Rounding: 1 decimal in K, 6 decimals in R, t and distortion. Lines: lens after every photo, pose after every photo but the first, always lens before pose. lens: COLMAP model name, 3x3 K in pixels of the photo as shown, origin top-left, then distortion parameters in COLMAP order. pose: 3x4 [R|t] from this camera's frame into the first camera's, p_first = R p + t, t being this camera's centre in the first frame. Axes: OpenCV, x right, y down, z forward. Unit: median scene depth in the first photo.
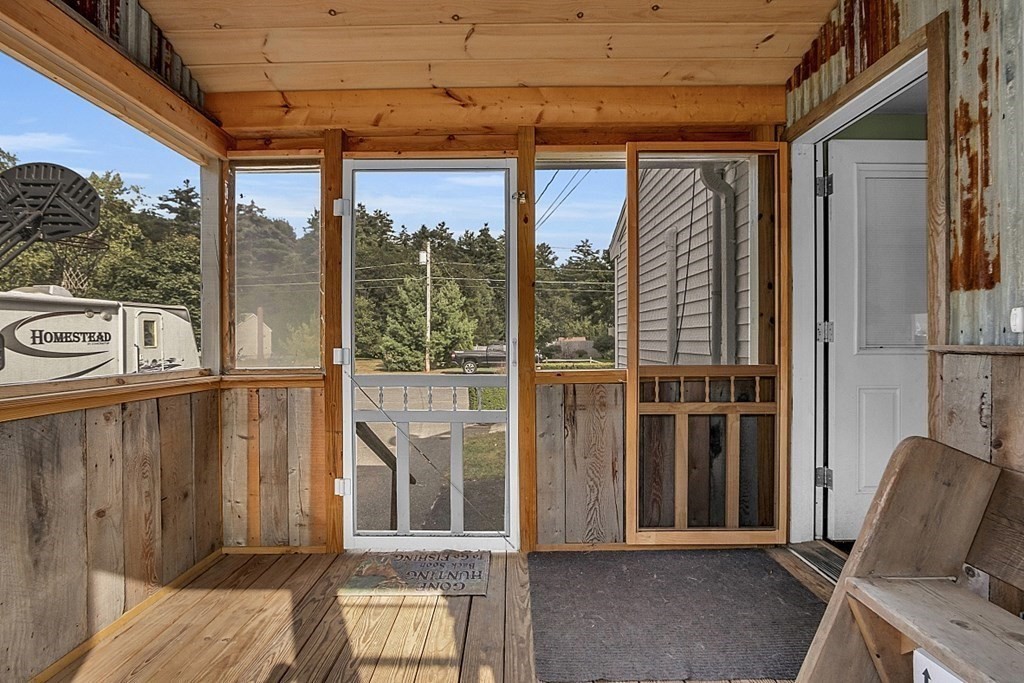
lens RADIAL K [[469.6, 0, 512.0], [0, 469.6, 341.5], [0, 0, 1]] dist [-0.017912, 0.000248]
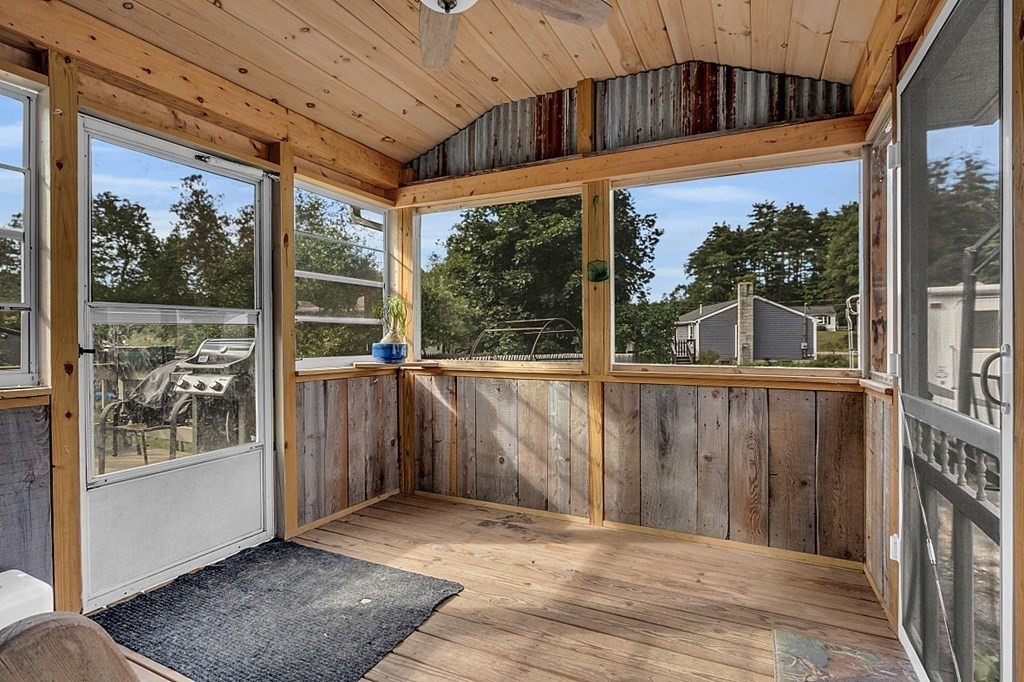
lens RADIAL K [[484.9, 0, 512.0], [0, 484.9, 341.0], [0, 0, 1]] dist [-0.013332, 0.000277]
pose [[-0.442015, 0.007236, -0.896978, 0.591619], [0.004136, 0.999973, 0.006029, -0.011010], [0.896998, -0.001045, -0.442033, 0.861688]]
